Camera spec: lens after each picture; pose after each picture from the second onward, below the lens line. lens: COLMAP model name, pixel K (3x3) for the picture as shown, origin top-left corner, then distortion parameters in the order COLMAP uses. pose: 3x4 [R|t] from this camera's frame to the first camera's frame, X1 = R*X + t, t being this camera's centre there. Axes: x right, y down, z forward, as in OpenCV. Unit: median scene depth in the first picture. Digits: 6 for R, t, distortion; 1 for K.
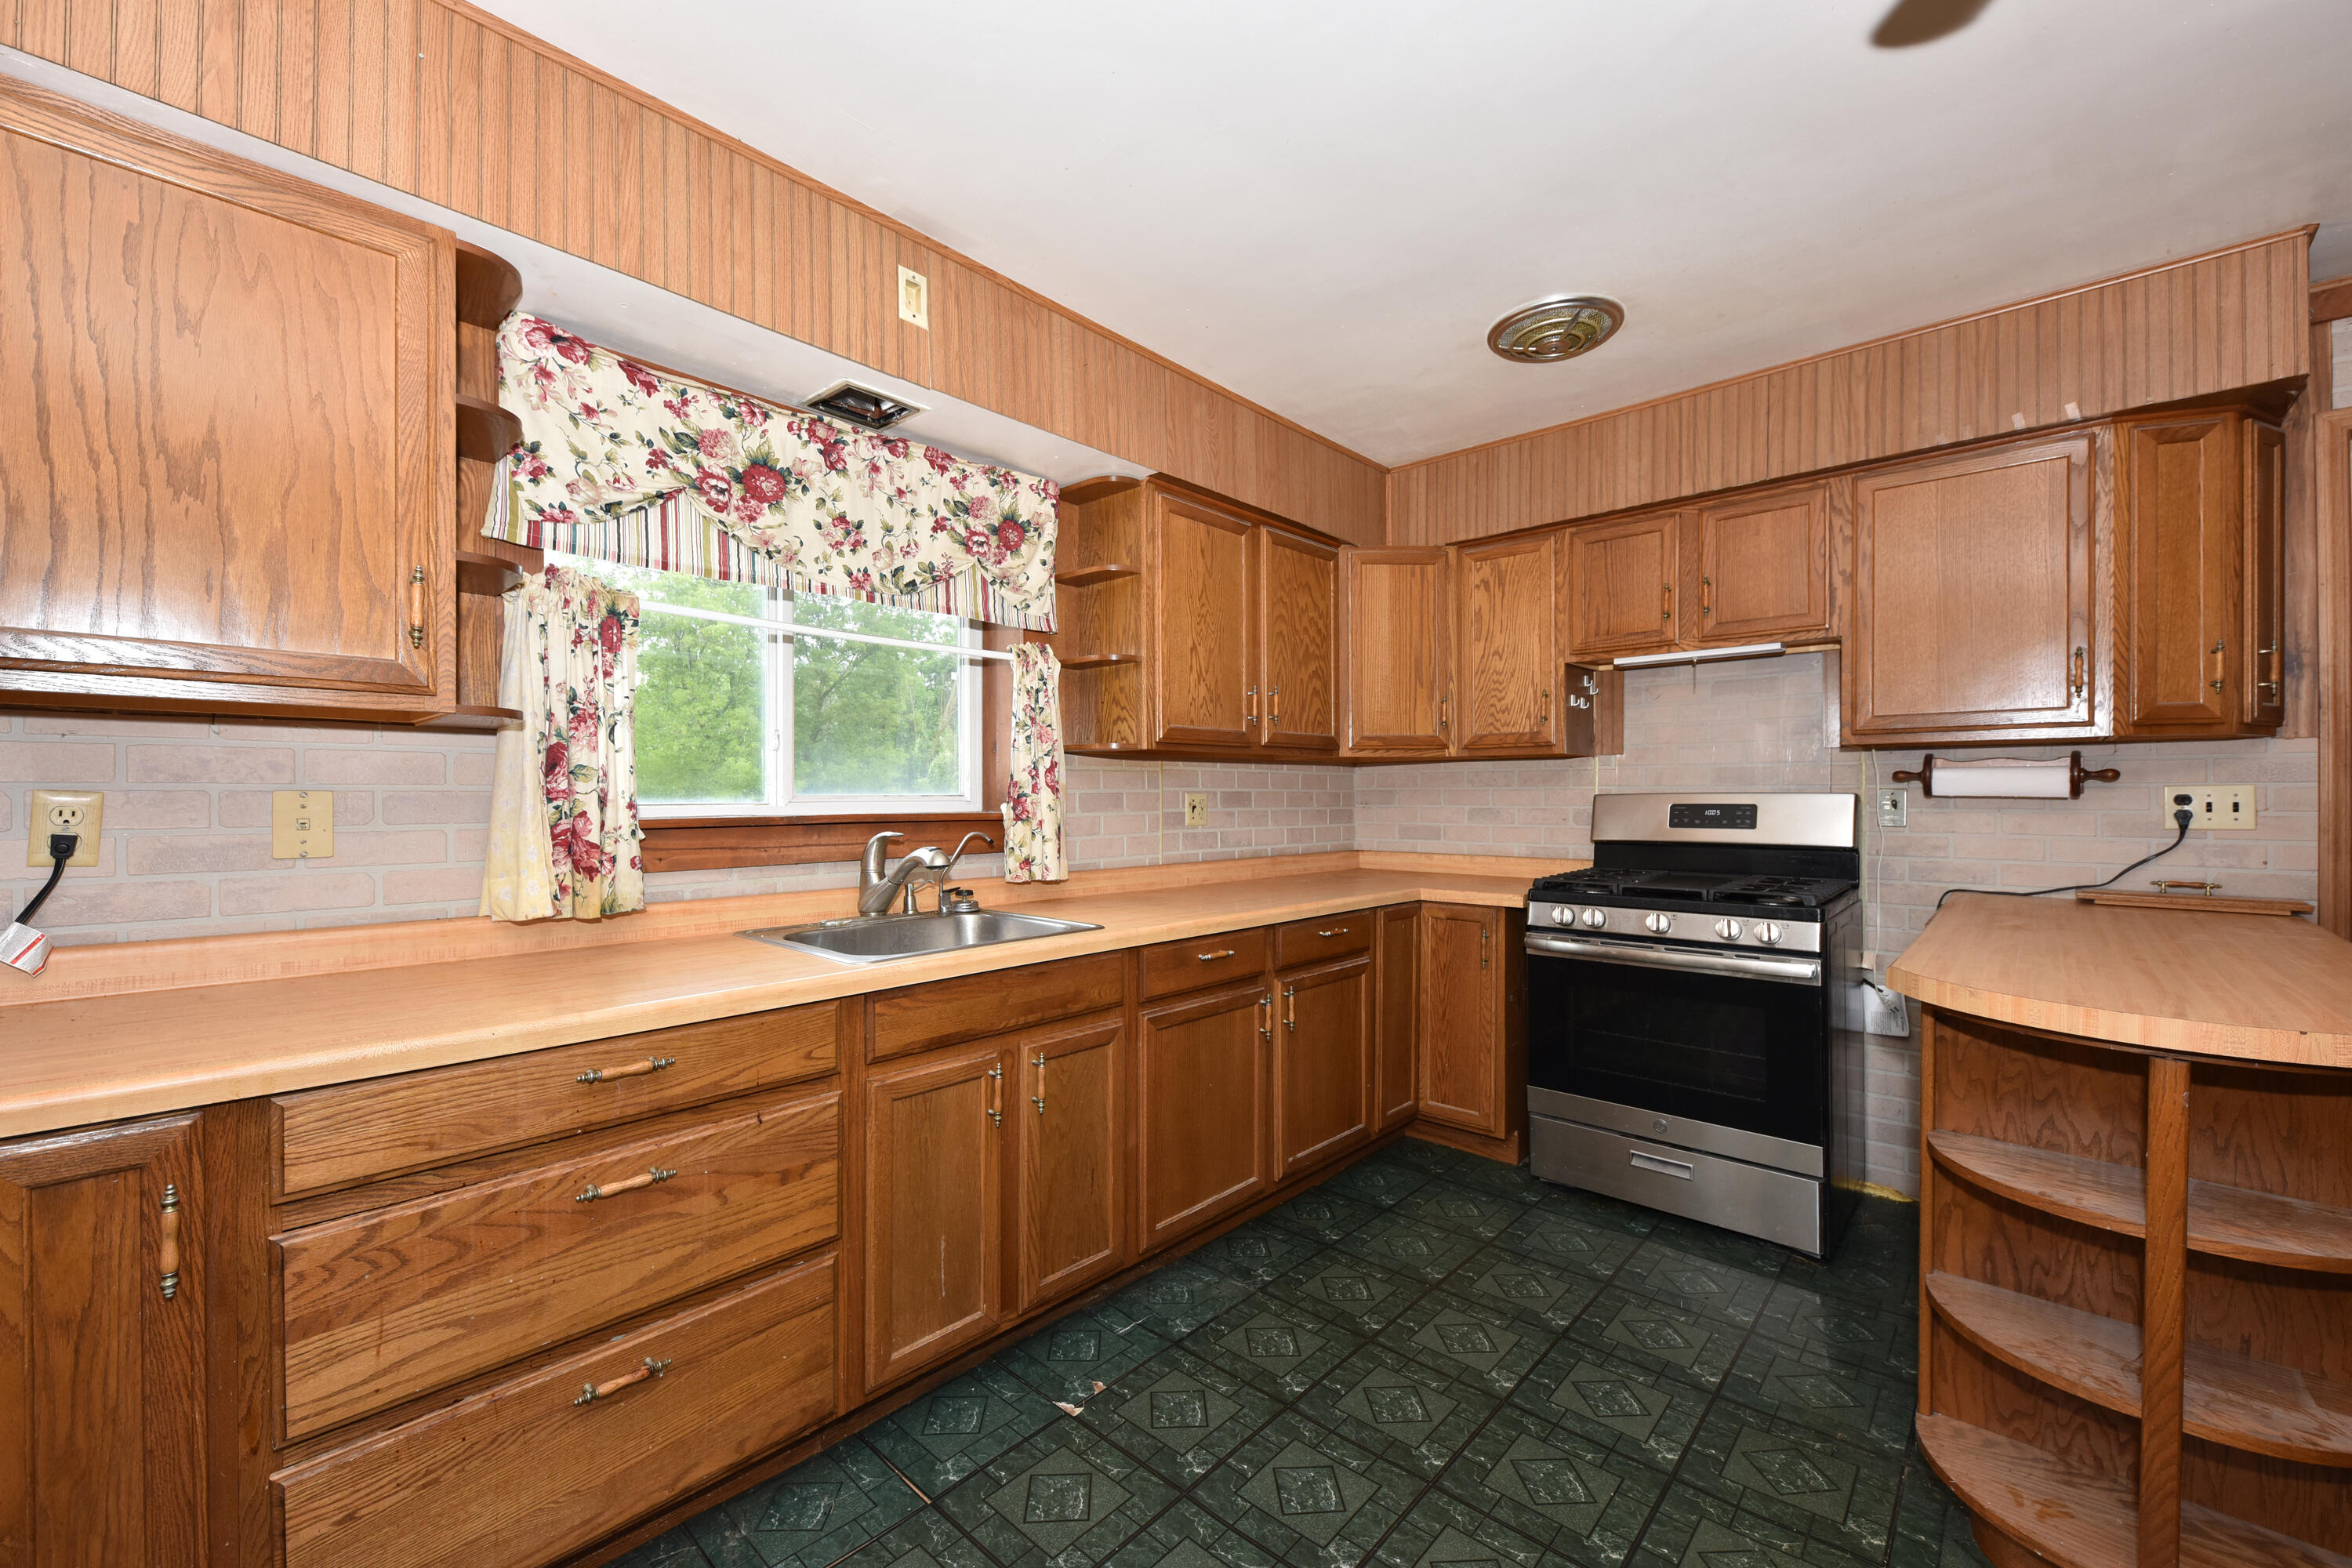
lens RADIAL K [[938.1, 0, 1175.3], [0, 938.1, 797.9], [0, 0, 1]] dist [0.002817, -0.003571]
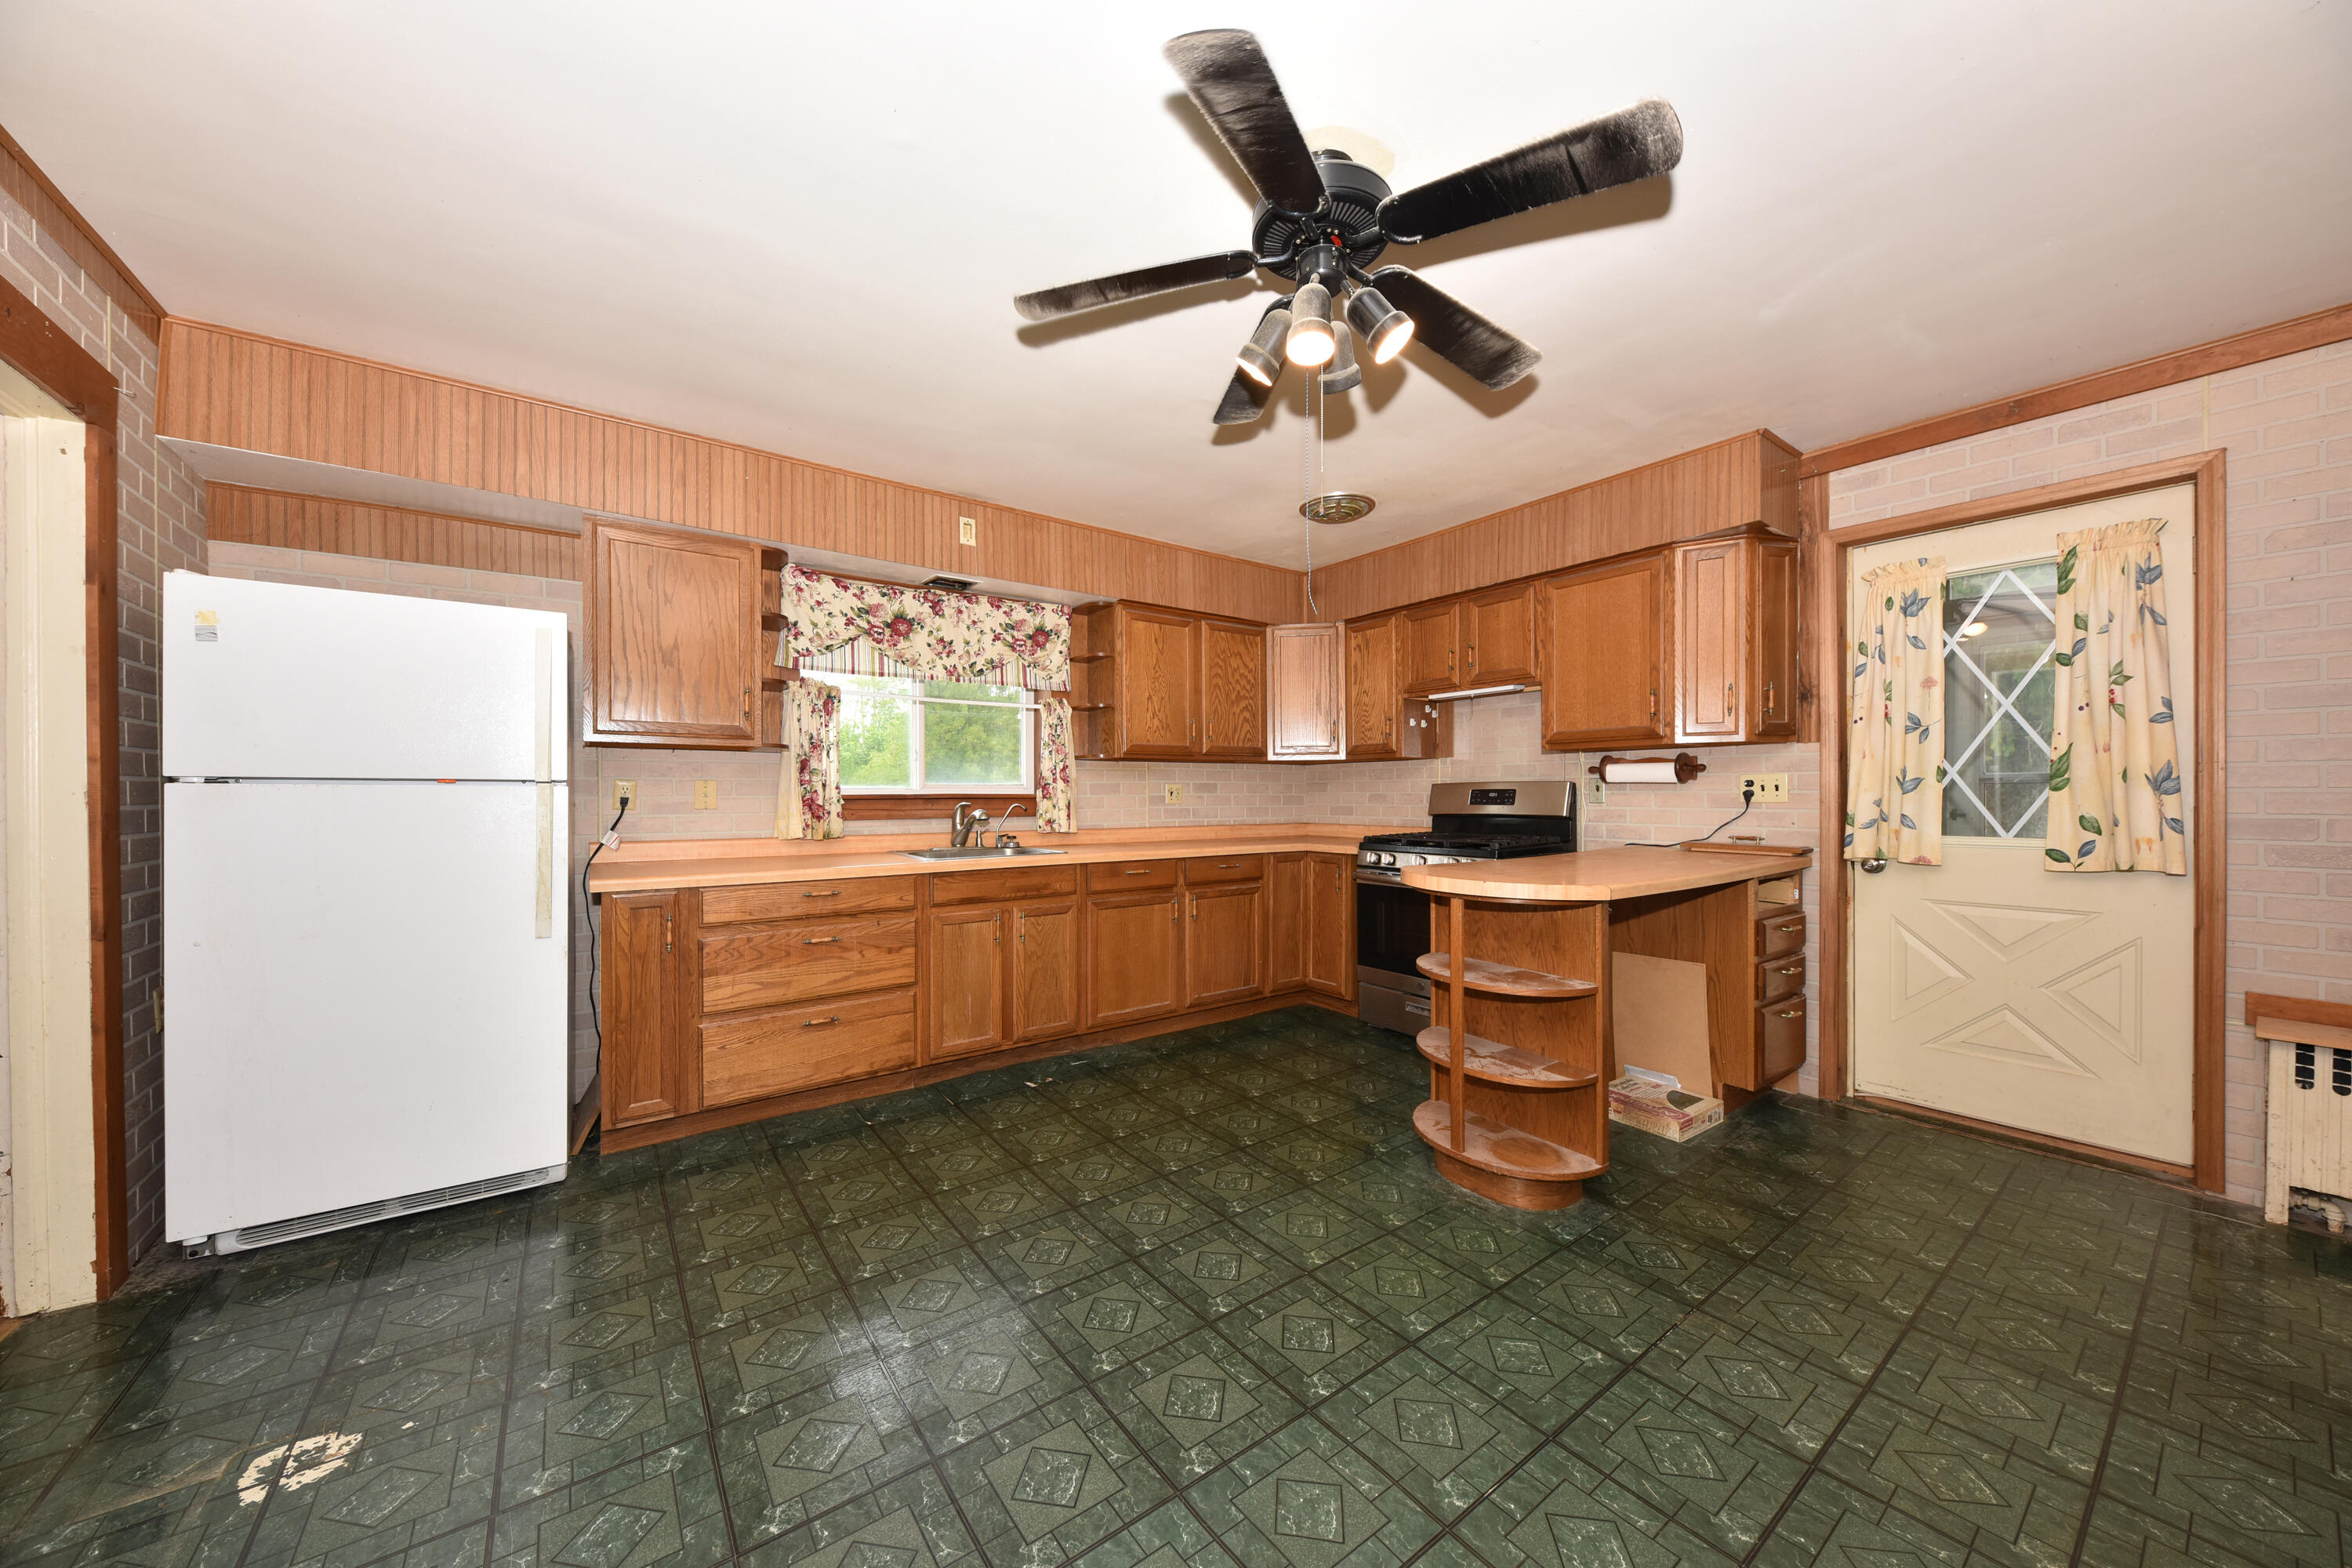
lens RADIAL K [[803.9, 0, 1176.1], [0, 803.9, 796.8], [0, 0, 1]] dist [-0.003293, -0.000431]
pose [[0.979742, -0.001182, -0.200258, 0.416081], [0.001321, 0.999999, 0.000559, 0.022559], [0.200257, -0.000812, 0.979743, -0.486191]]
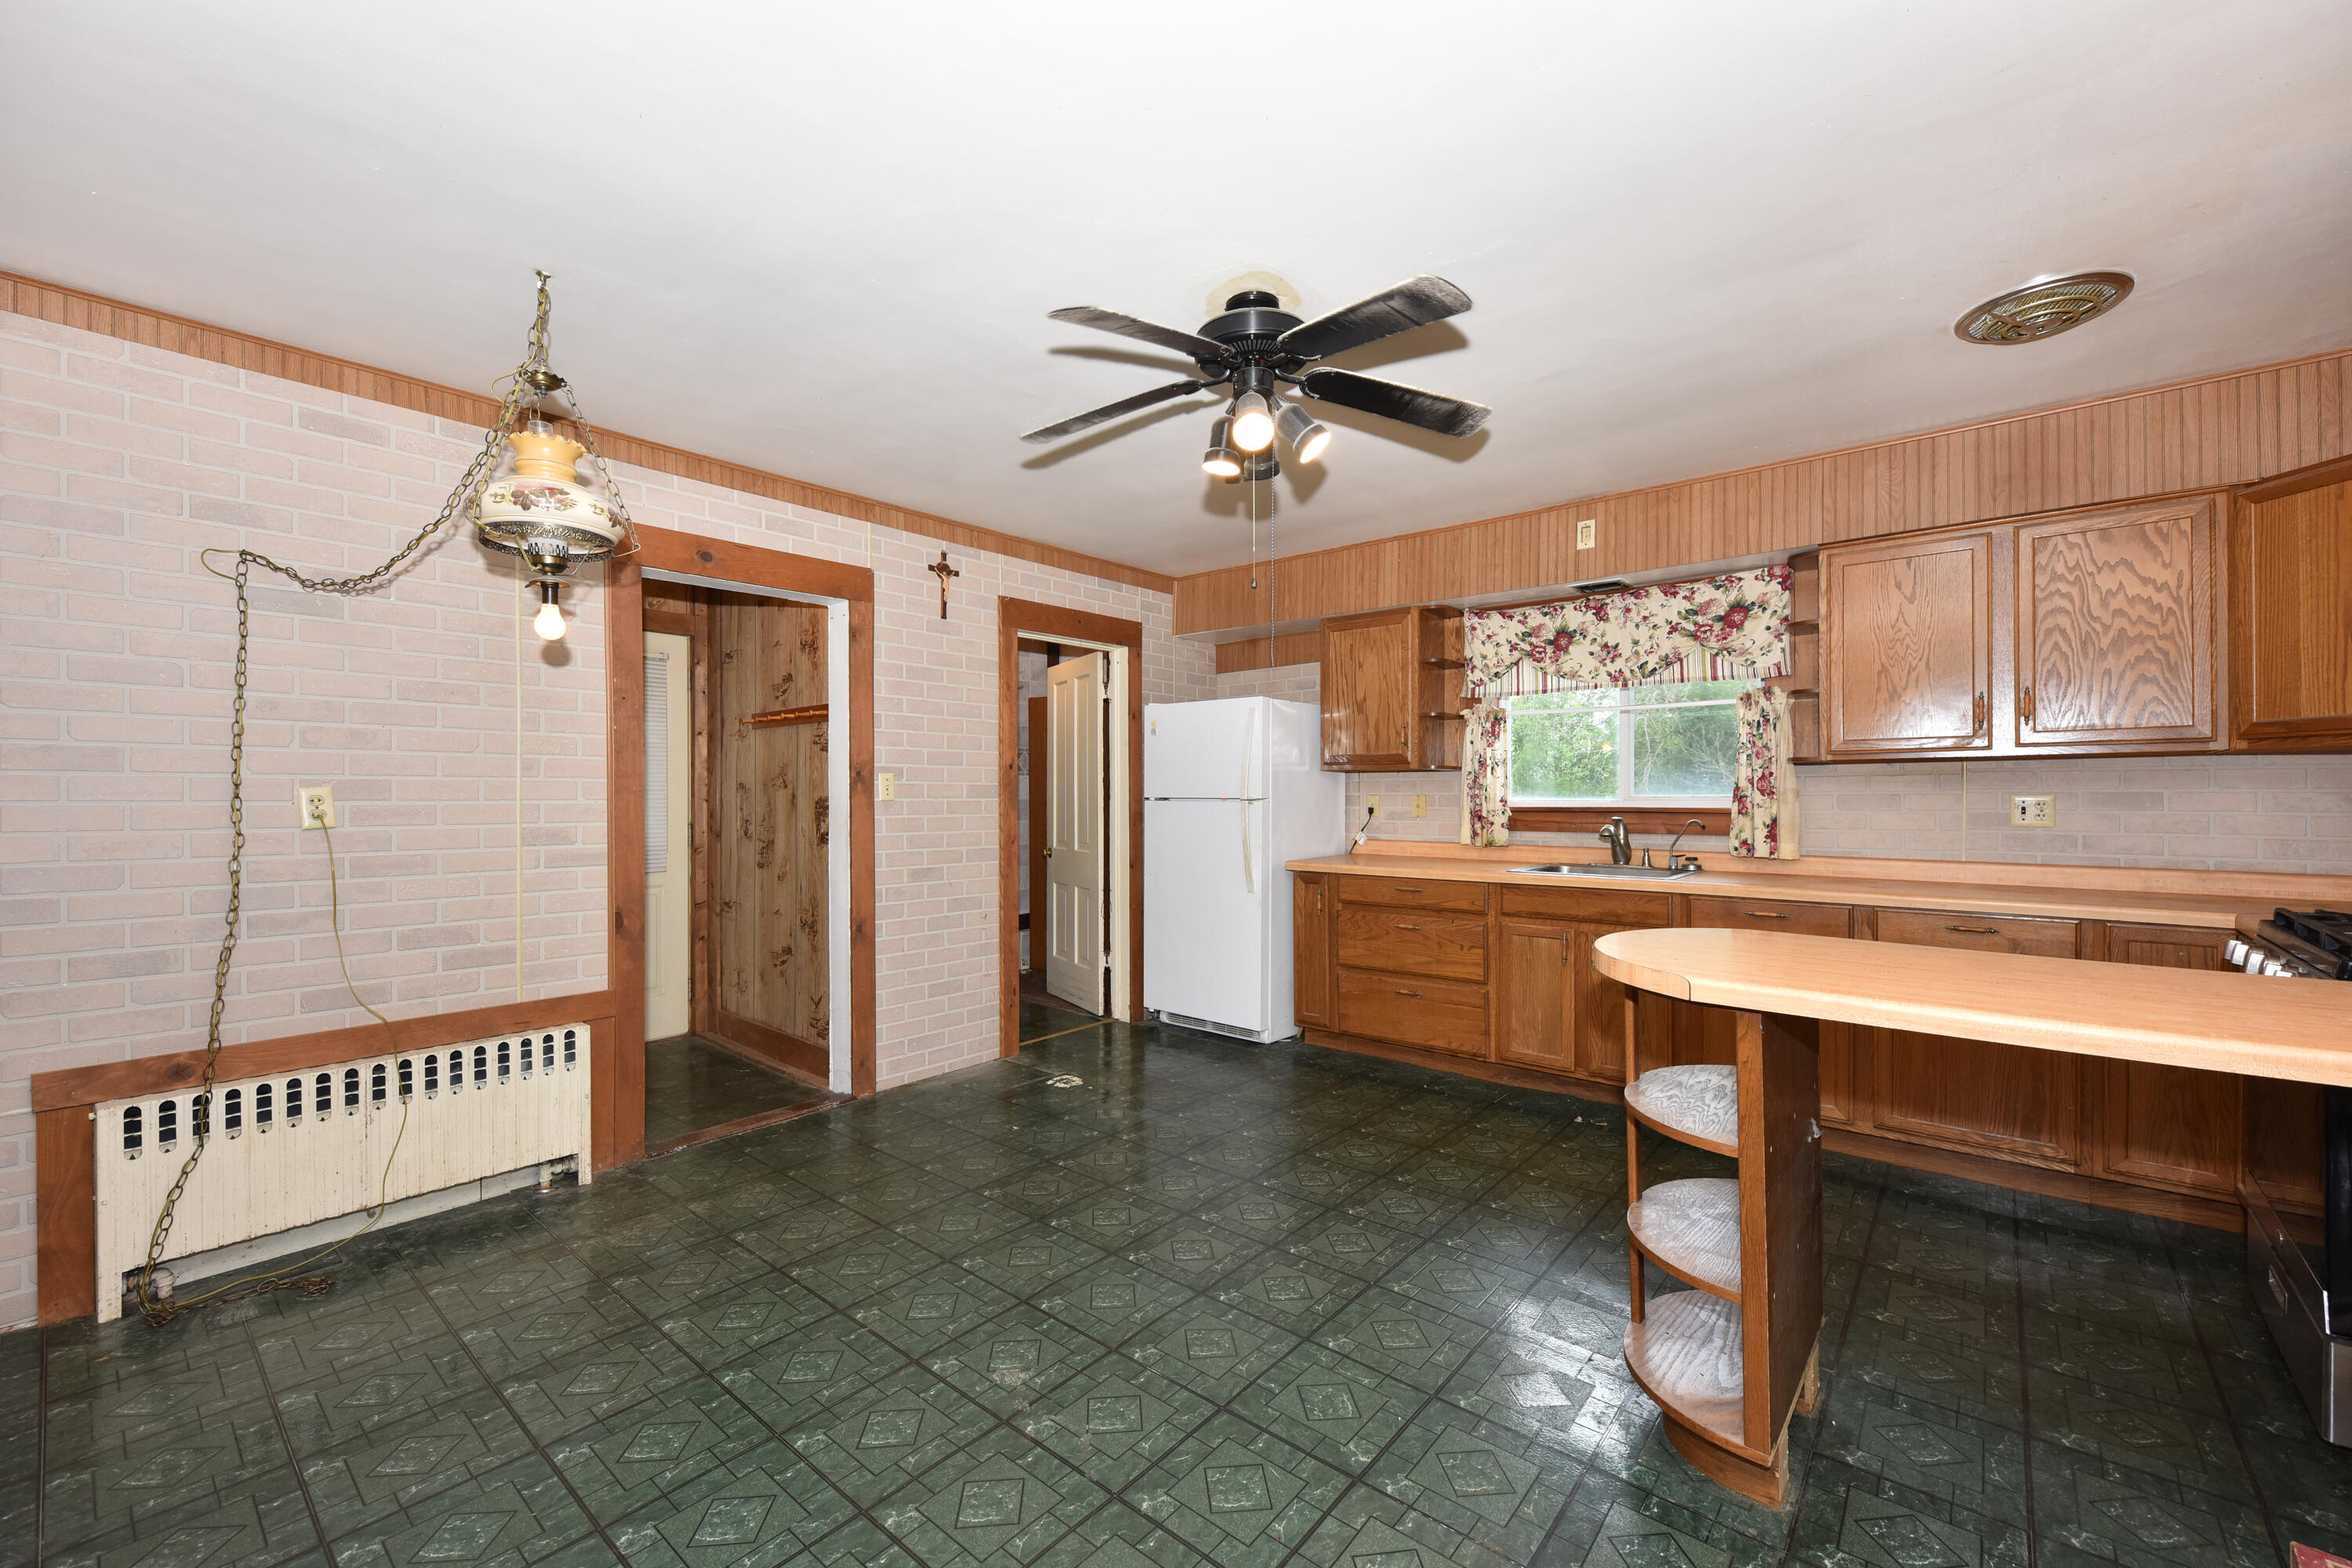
lens RADIAL K [[938.1, 0, 1179.4], [0, 938.1, 795.5], [0, 0, 1]] dist [0.002817, -0.003571]
pose [[0.031821, 0.001945, -0.999492, 1.352547], [-0.000645, 0.999998, 0.001925, -0.007080], [0.999493, 0.000584, 0.031822, 0.099792]]
